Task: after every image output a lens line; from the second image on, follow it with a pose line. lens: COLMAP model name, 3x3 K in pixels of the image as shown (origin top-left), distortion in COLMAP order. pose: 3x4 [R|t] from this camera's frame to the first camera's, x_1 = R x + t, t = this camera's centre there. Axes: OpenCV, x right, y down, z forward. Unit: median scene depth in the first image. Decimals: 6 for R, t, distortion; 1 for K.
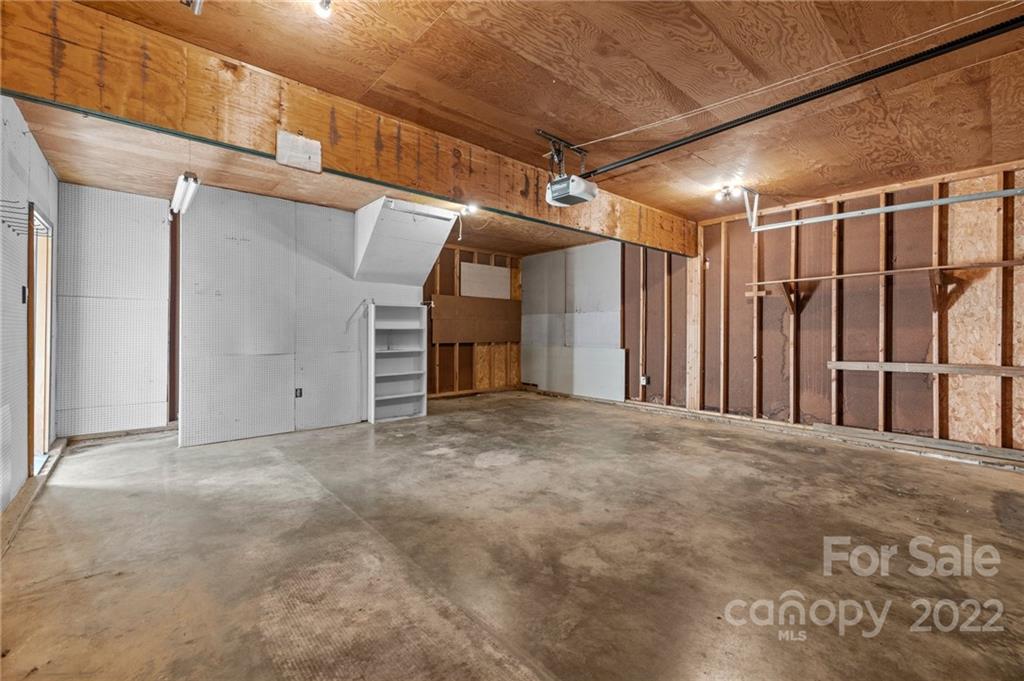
lens RADIAL K [[433.6, 0, 508.8], [0, 433.6, 330.8], [0, 0, 1]] dist [0.000291, -0.000474]
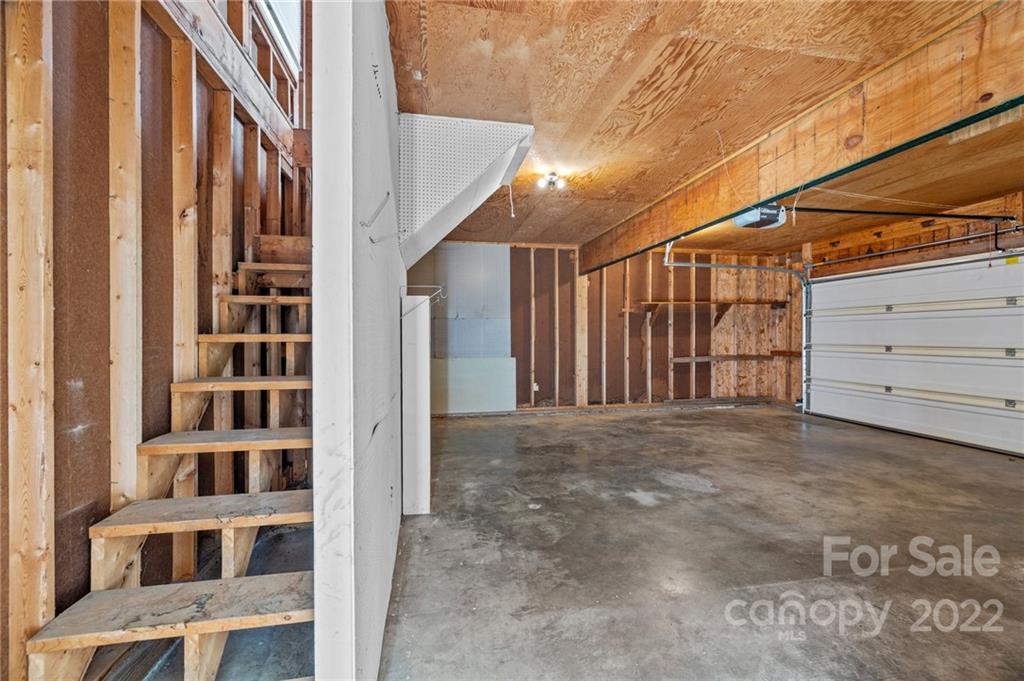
lens RADIAL K [[433.6, 0, 510.8], [0, 433.6, 339.2], [0, 0, 1]] dist [0.000291, -0.000474]
pose [[0.499169, -0.012602, 0.866413, -1.012607], [0.006171, 0.999921, 0.010988, -0.017822], [-0.866483, -0.000138, 0.499207, 0.872647]]
